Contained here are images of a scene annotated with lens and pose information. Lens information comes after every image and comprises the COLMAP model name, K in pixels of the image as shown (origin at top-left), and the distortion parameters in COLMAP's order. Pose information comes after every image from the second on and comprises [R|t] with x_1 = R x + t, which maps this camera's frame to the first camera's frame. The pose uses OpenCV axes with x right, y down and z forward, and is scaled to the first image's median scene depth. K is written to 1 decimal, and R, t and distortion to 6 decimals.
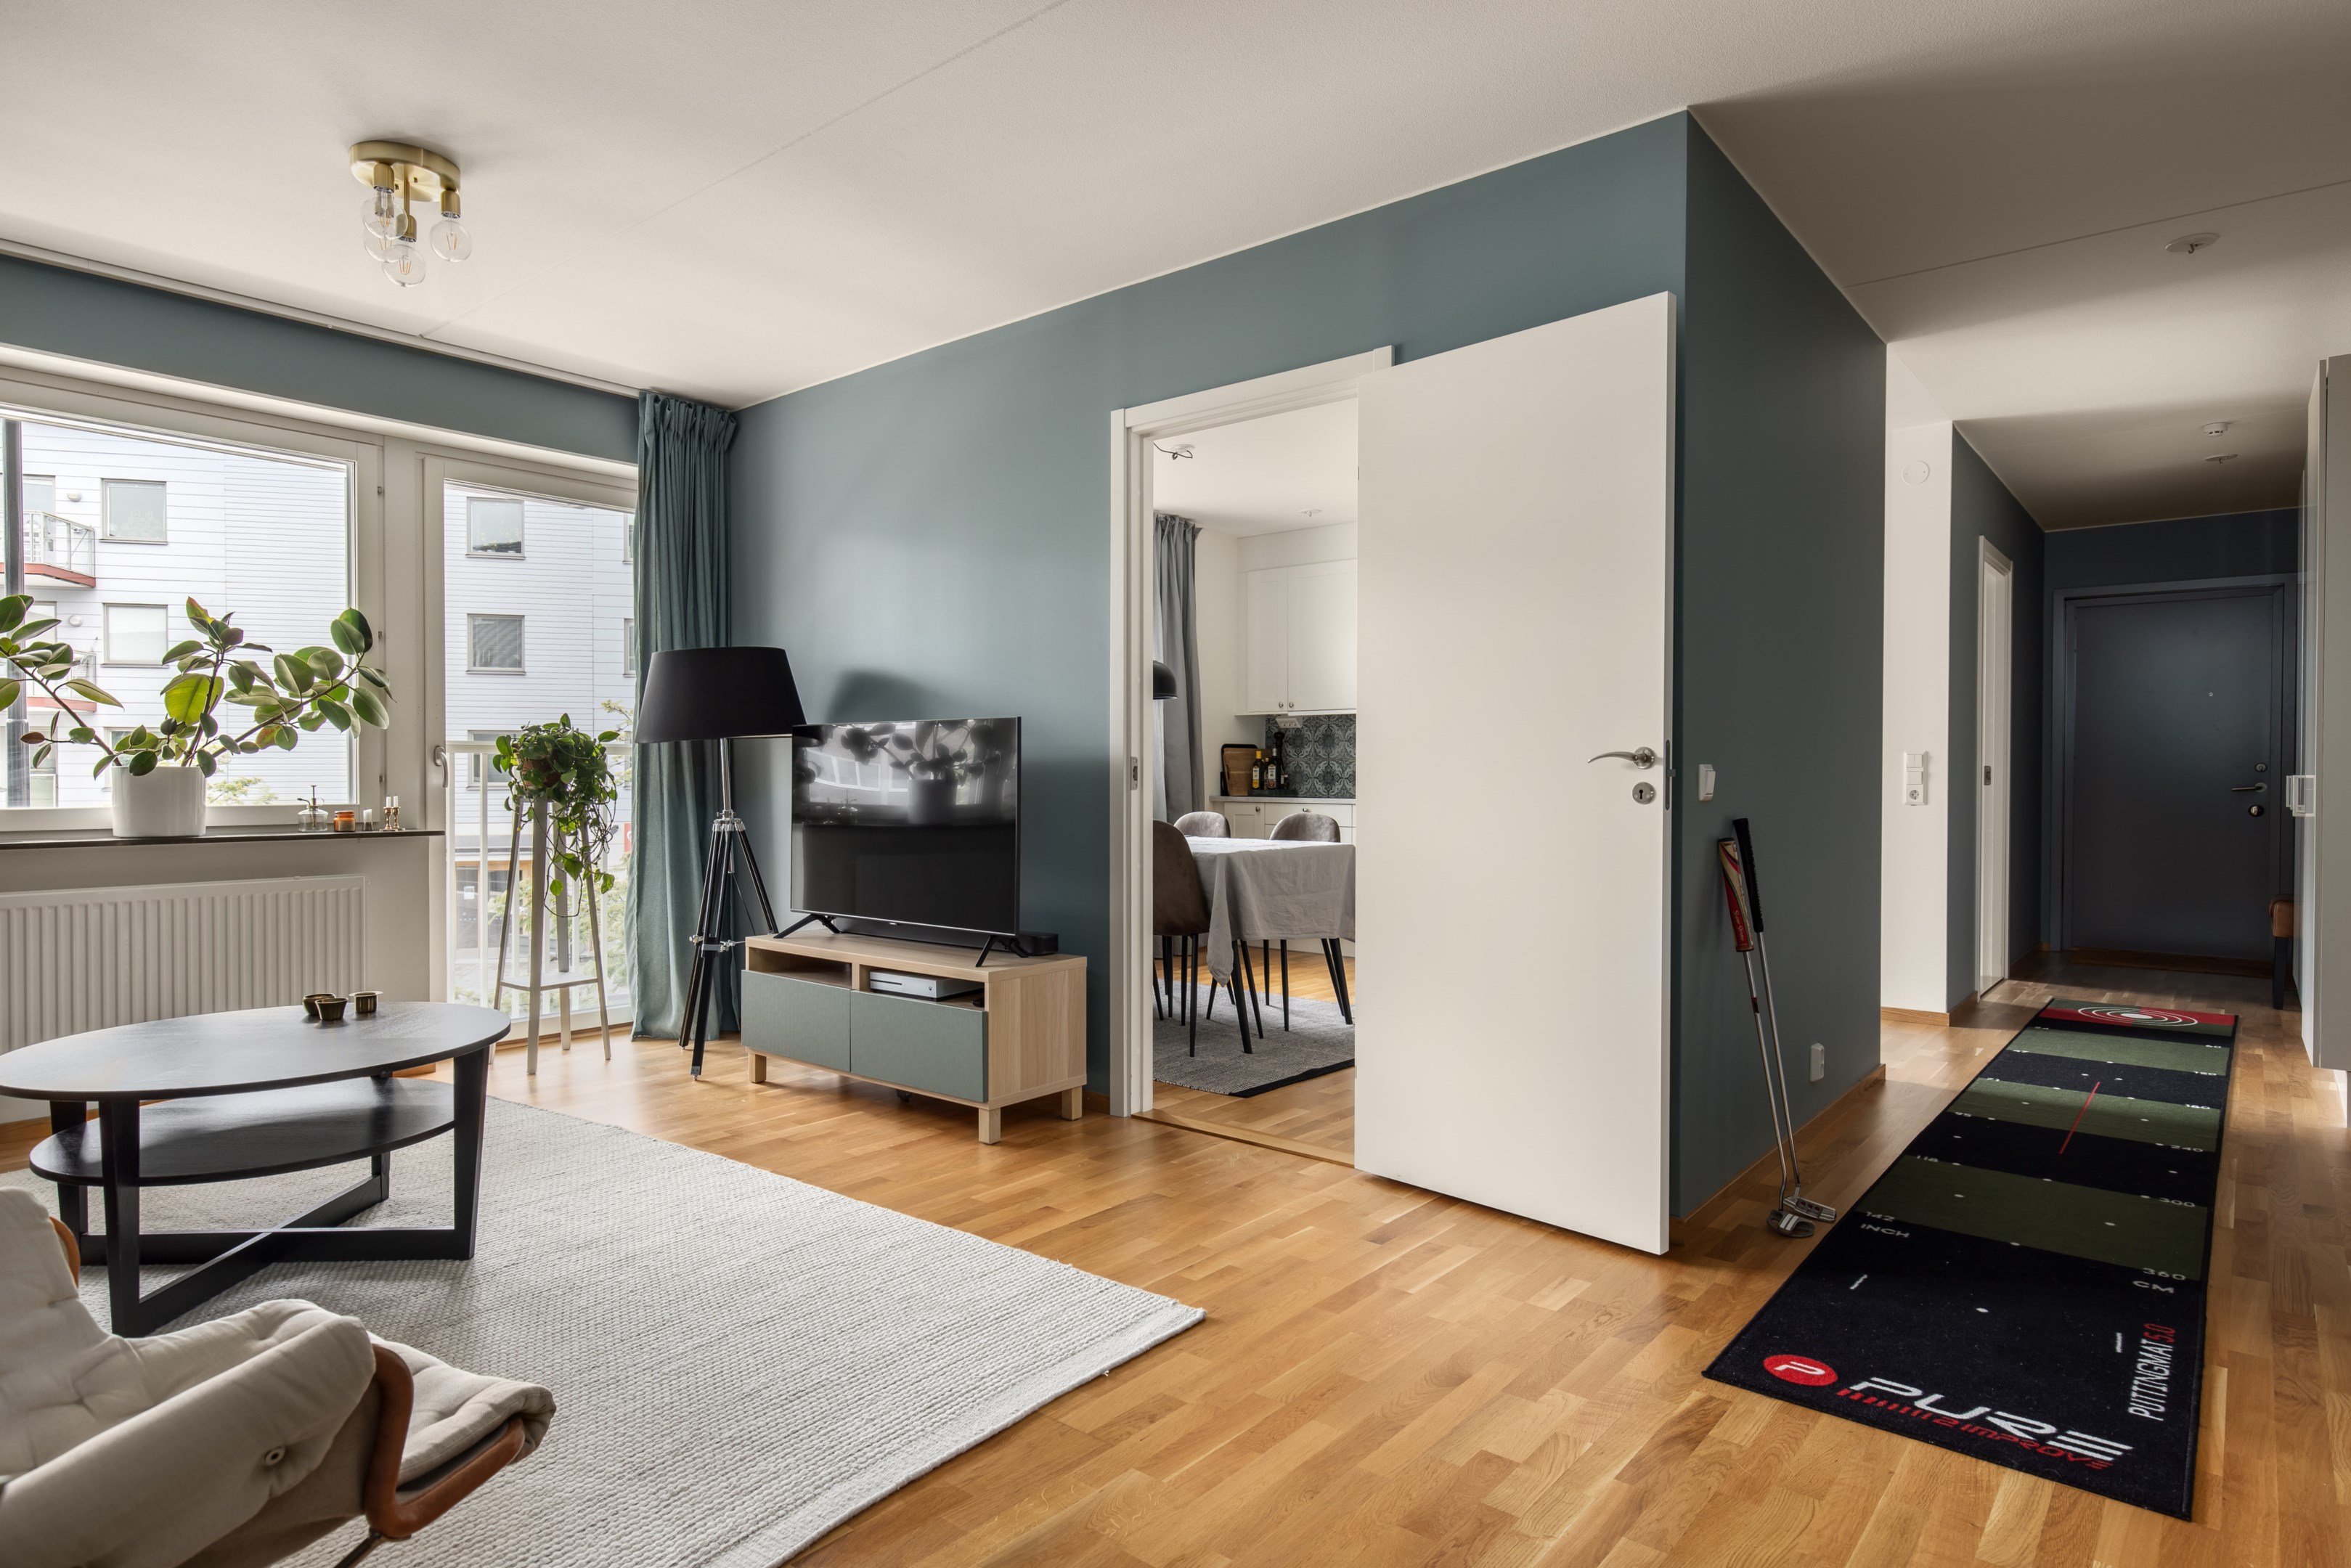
lens RADIAL K [[1261.0, 0, 1196.9], [0, 1261.0, 778.8], [0, 0, 1]] dist [0.004288, 0.000943]
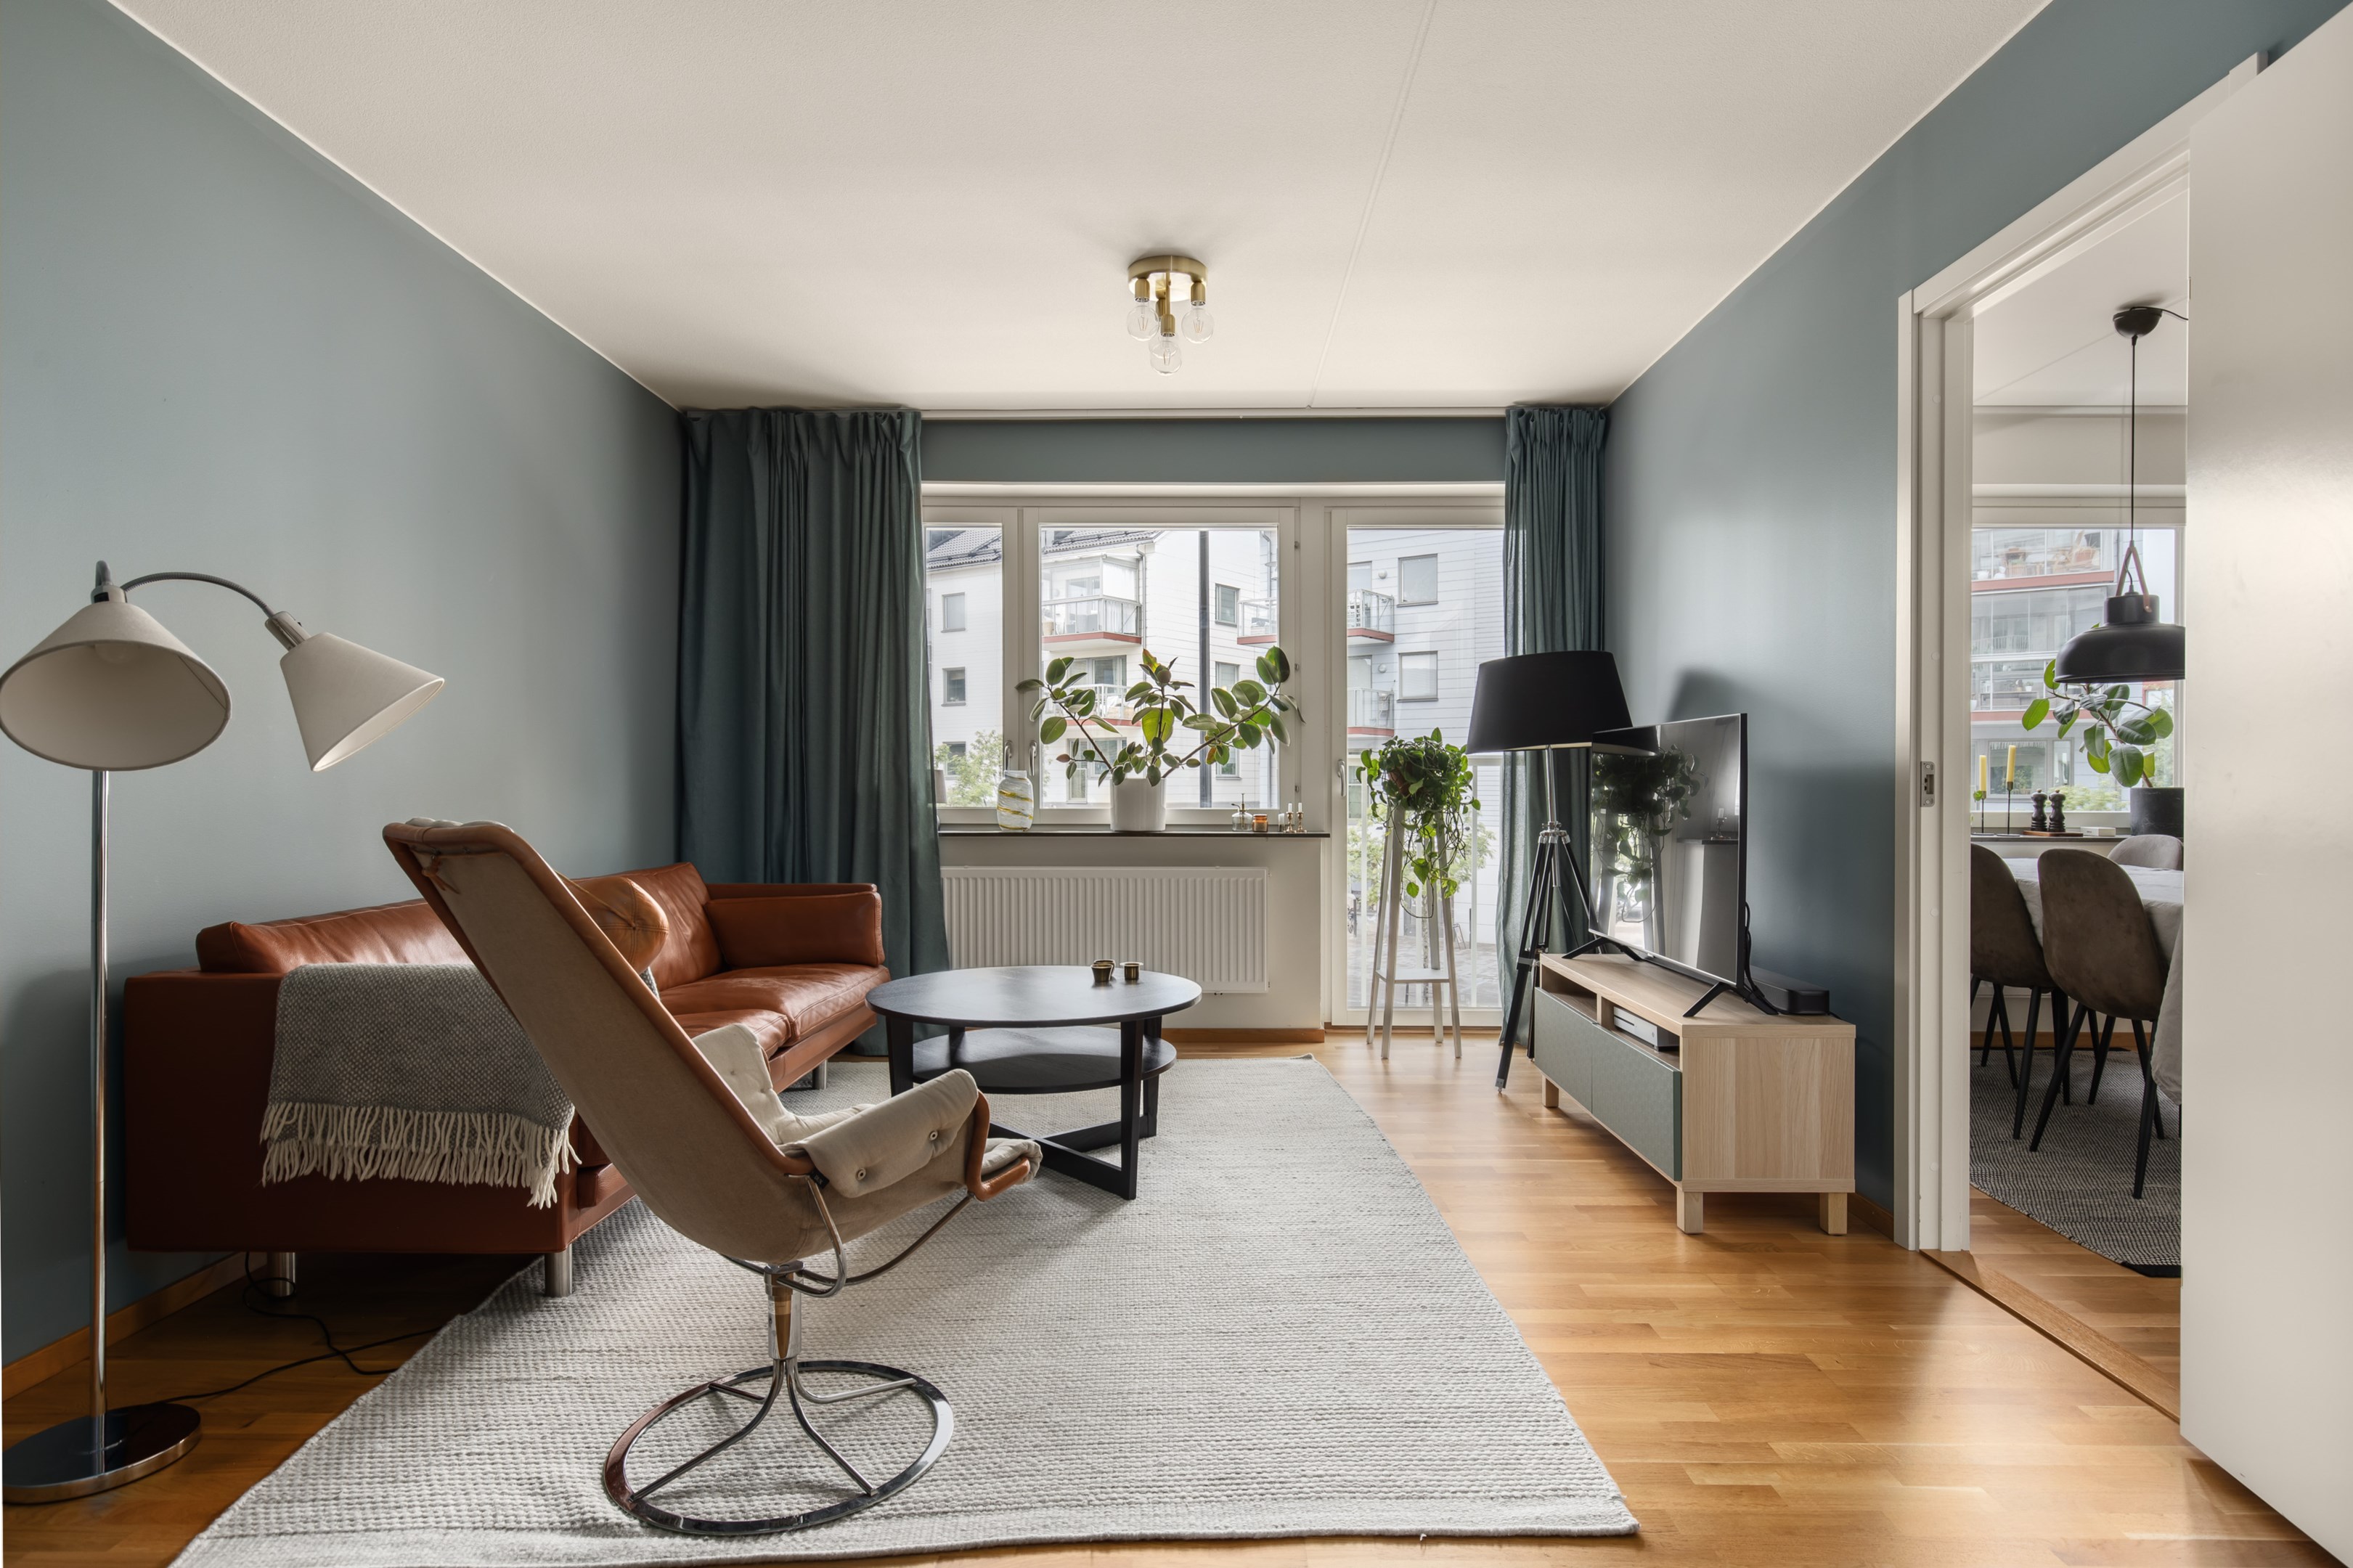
lens RADIAL K [[1262.2, 0, 1193.6], [0, 1262.2, 789.1], [0, 0, 1]] dist [0.004288, 0.000943]
pose [[0.639248, 0.003722, -0.768992, 0.238020], [-0.003921, 0.999991, 0.001580, -0.000885], [0.768991, 0.002005, 0.639257, 0.200354]]
